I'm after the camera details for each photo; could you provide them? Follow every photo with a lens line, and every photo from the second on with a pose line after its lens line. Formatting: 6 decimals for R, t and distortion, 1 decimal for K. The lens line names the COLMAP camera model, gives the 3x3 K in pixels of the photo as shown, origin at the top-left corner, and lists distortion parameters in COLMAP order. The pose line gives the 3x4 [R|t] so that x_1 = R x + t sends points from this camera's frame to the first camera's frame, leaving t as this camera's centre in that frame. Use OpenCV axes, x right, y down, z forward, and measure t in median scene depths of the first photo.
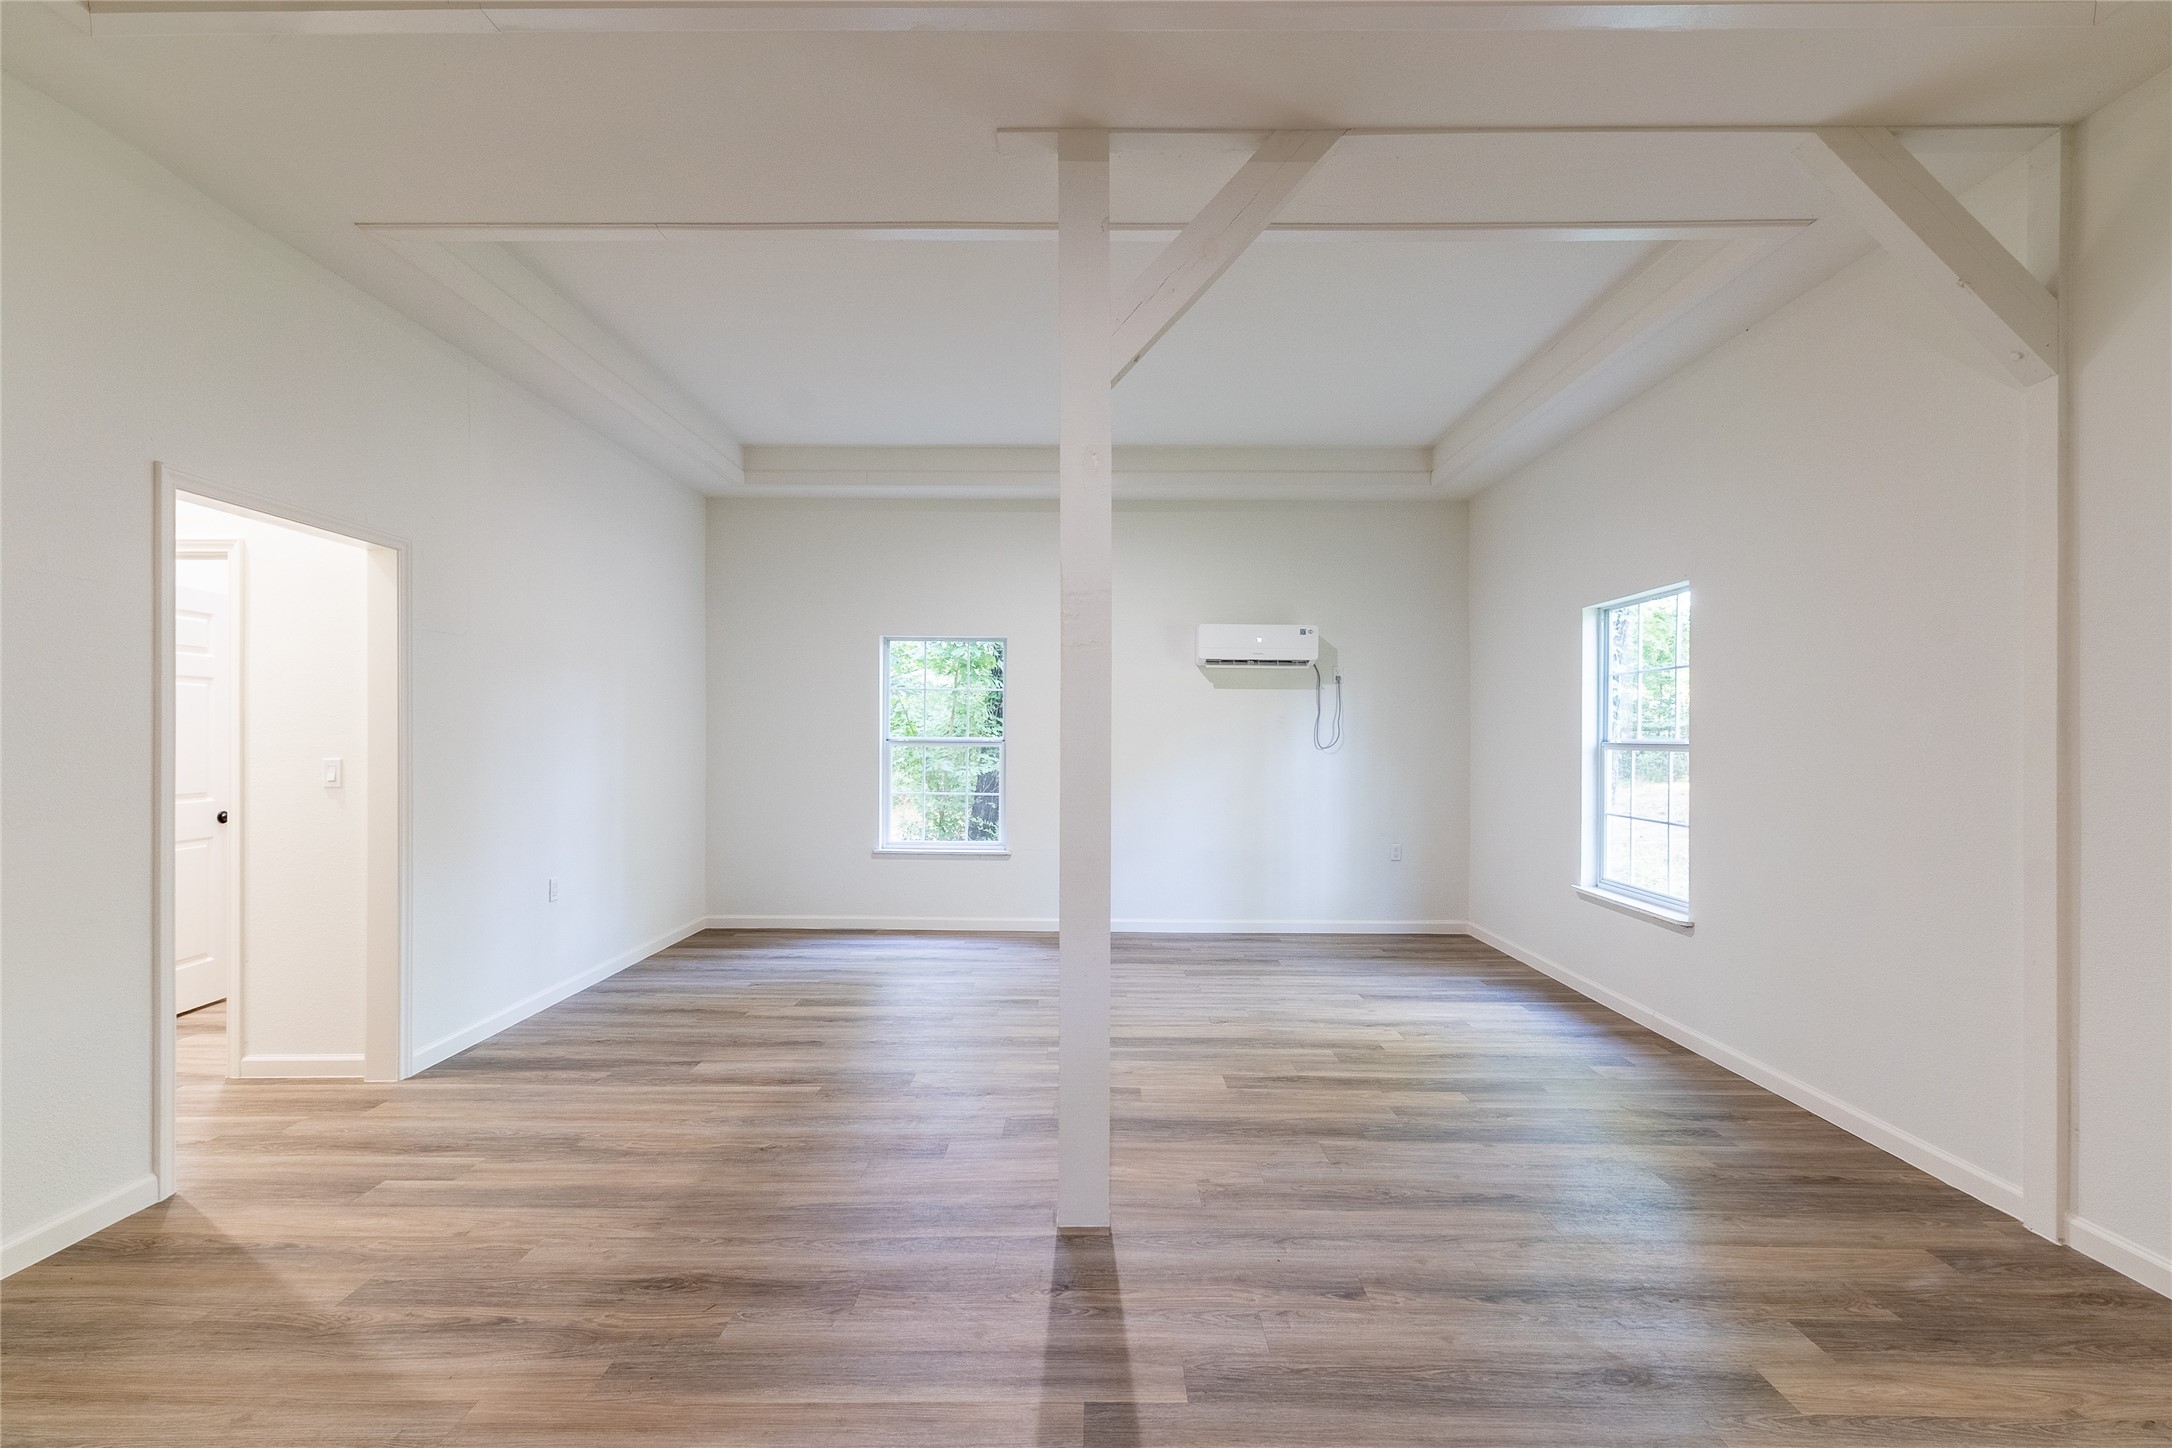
lens RADIAL K [[917.2, 0, 1110.7], [0, 917.2, 729.3], [0, 0, 1]] dist [0.006979, -0.000122]
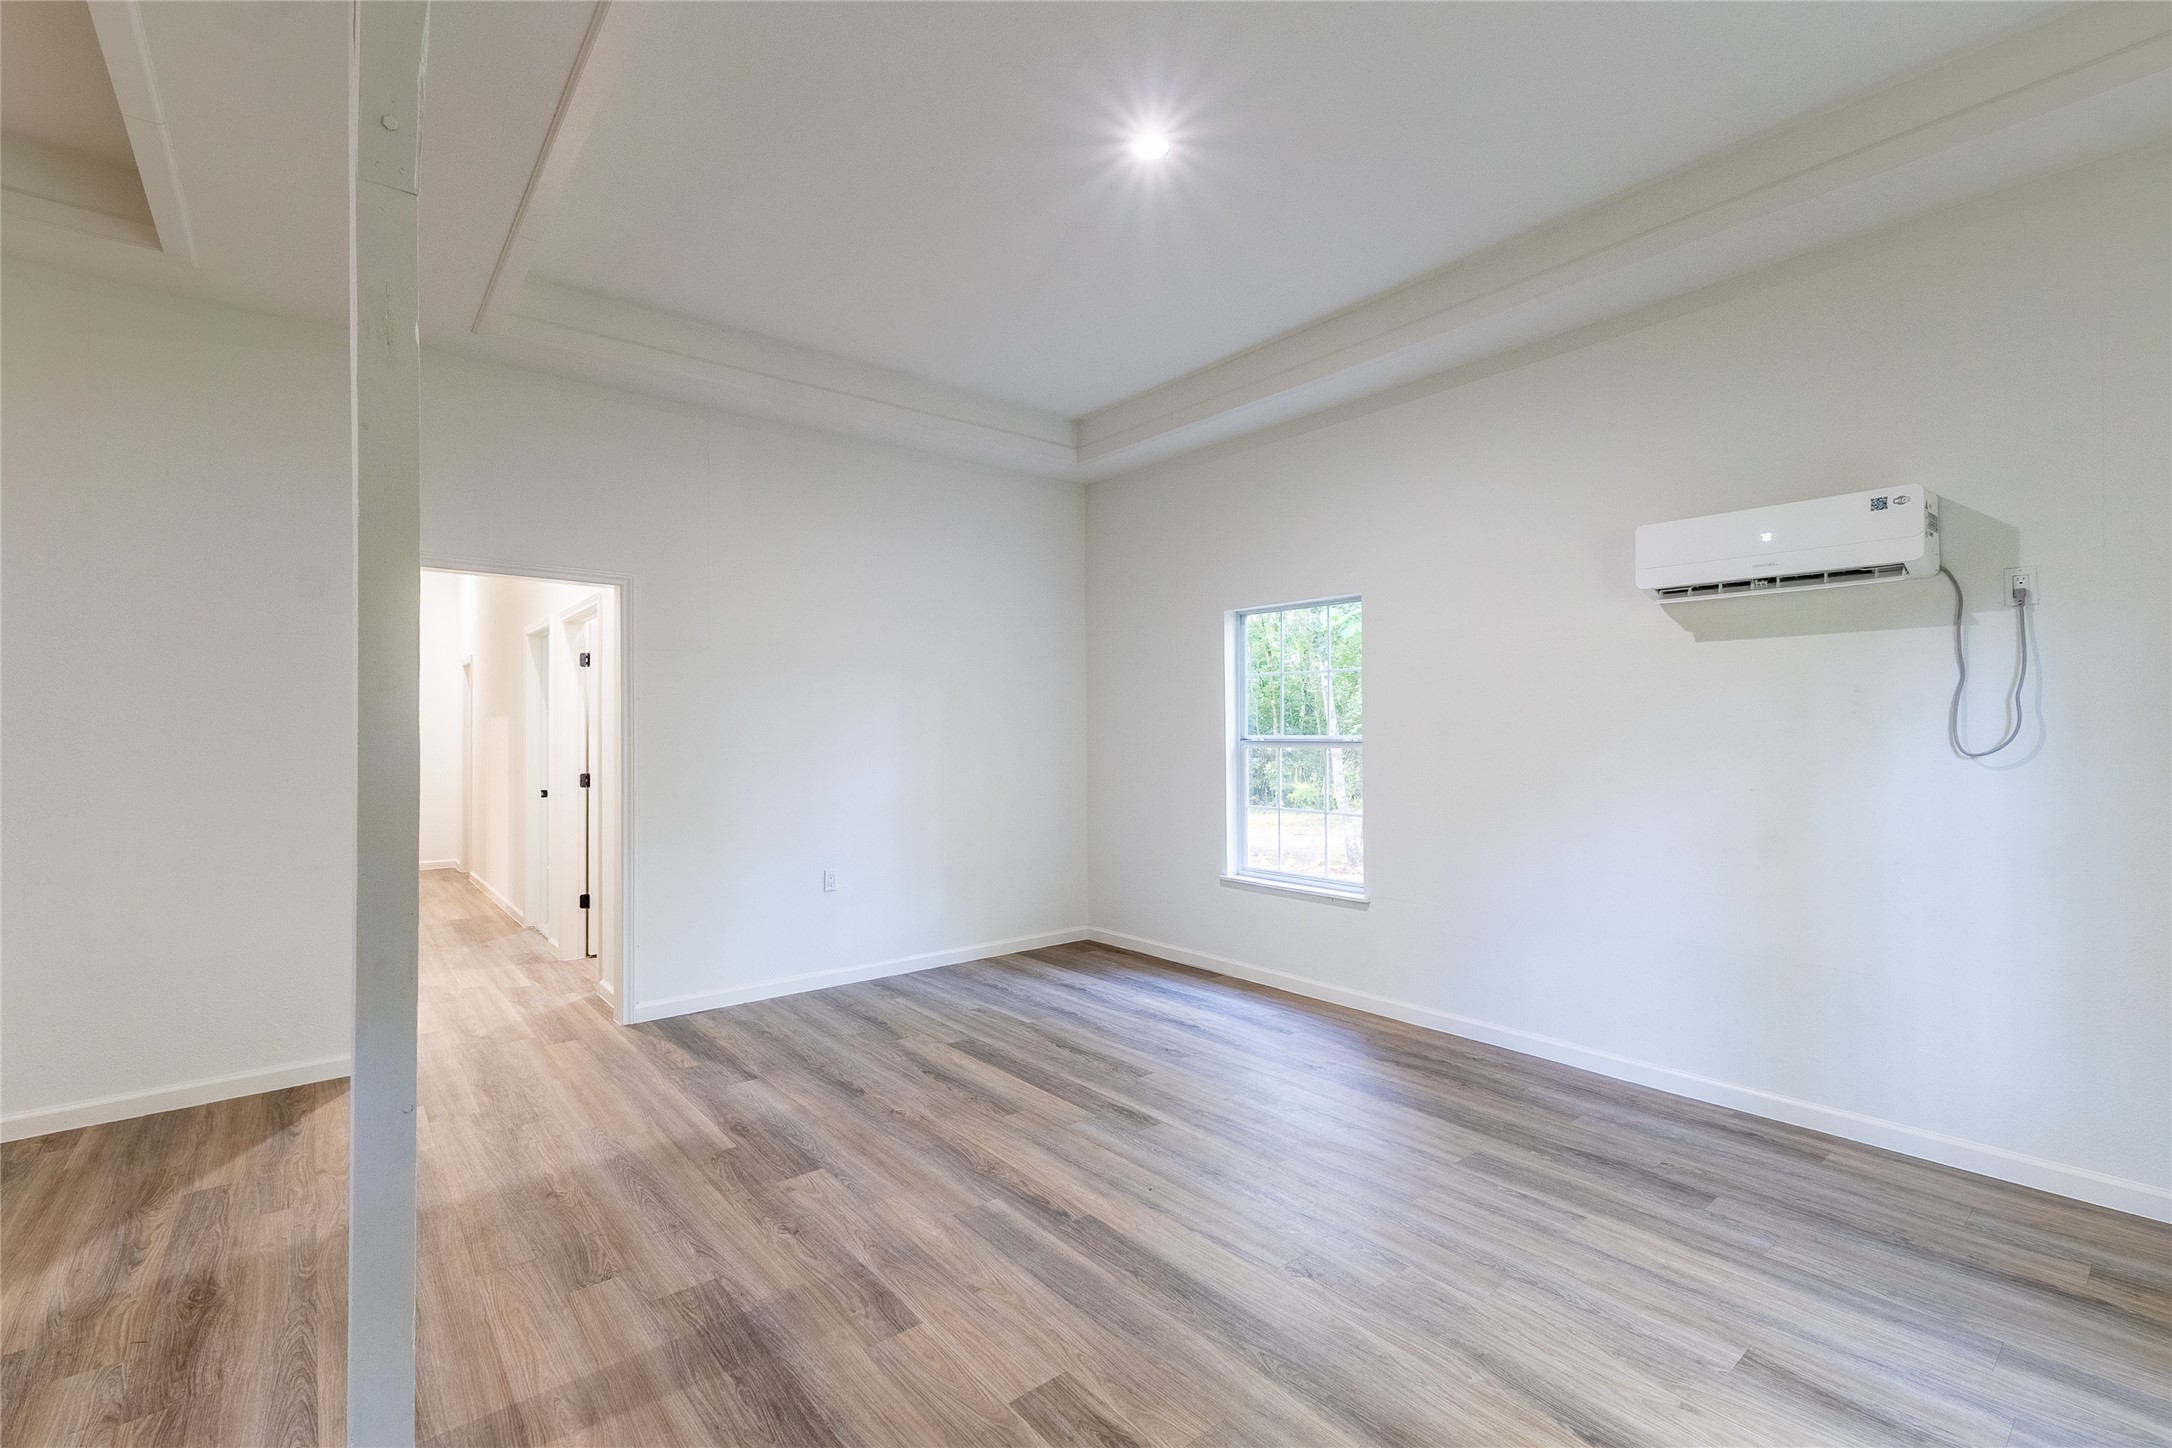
lens RADIAL K [[862.7, 0, 1100.3], [0, 862.7, 813.4], [0, 0, 1]] dist [0.003309, 0.000364]
pose [[0.629026, 0.065727, -0.774601, 0.532241], [0.011316, 0.995540, 0.093663, -0.026063], [0.777302, -0.067682, 0.625477, 0.696419]]
